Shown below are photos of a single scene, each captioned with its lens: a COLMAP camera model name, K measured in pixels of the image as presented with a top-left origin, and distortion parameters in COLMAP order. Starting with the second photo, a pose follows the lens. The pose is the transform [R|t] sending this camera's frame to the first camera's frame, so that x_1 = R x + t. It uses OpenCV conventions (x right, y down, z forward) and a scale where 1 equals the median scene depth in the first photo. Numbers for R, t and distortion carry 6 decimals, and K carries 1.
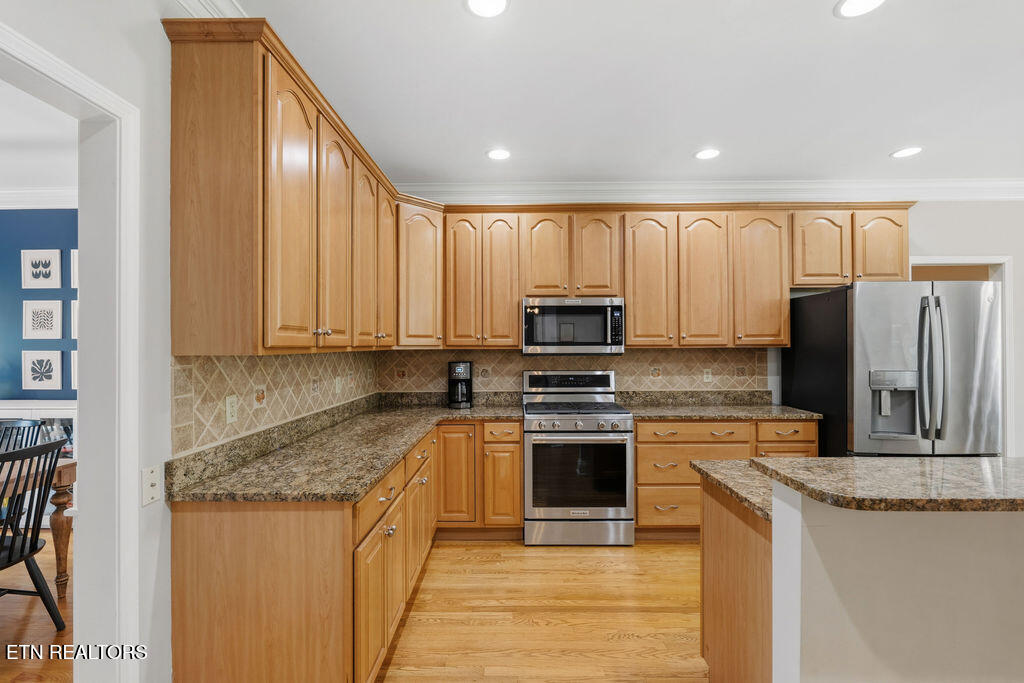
lens RADIAL K [[454.9, 0, 510.8], [0, 454.9, 343.8], [0, 0, 1]] dist [-0.001826, -0.000173]
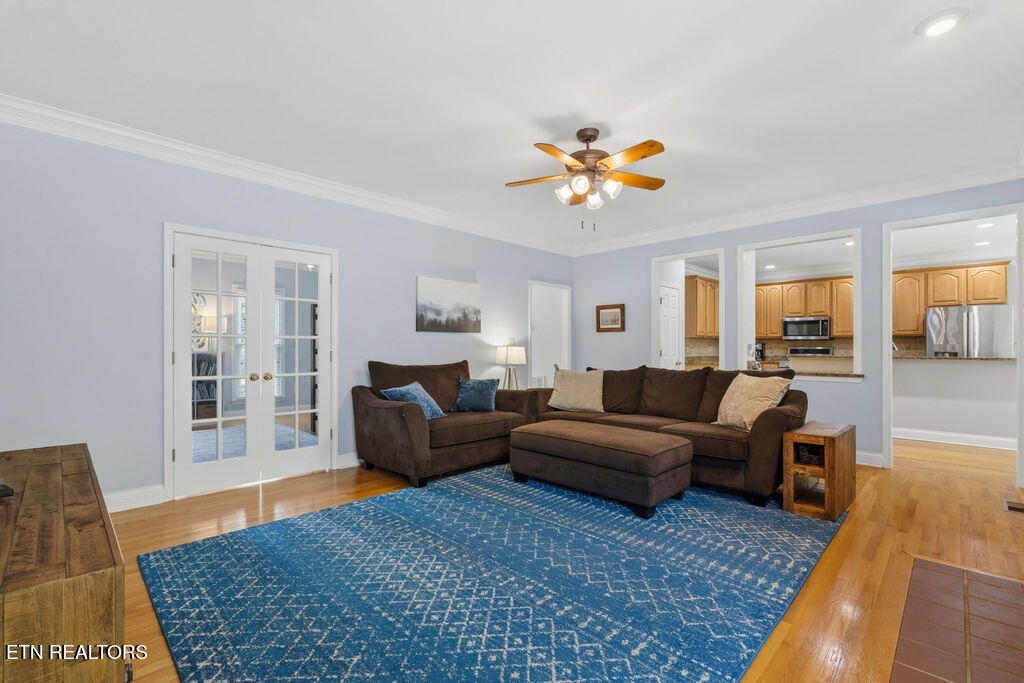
lens RADIAL K [[454.9, 0, 510.8], [0, 454.9, 343.8], [0, 0, 1]] dist [-0.001826, -0.000173]
pose [[0.709426, -0.001330, -0.704778, 0.742035], [0.000671, 0.999999, -0.001211, 0.047050], [0.704779, 0.000386, 0.709427, -1.898781]]
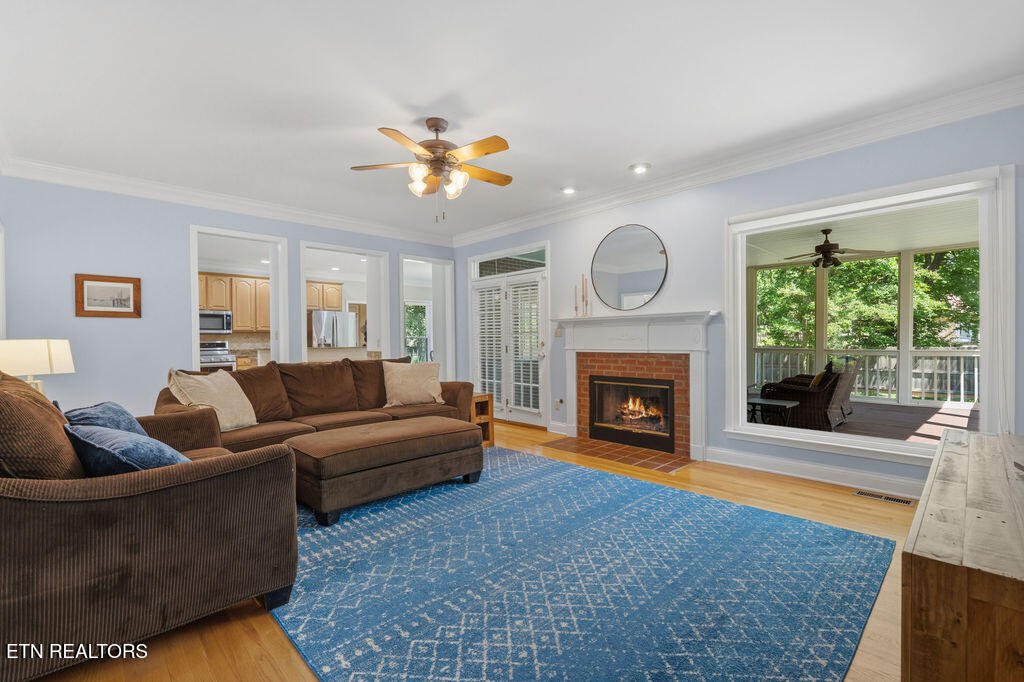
lens RADIAL K [[454.9, 0, 510.8], [0, 454.9, 343.3], [0, 0, 1]] dist [-0.001826, -0.000173]
pose [[0.714262, -0.006536, 0.699848, -0.414564], [0.000490, 0.999961, 0.008838, 0.055113], [-0.699878, -0.005969, 0.714237, -1.895059]]
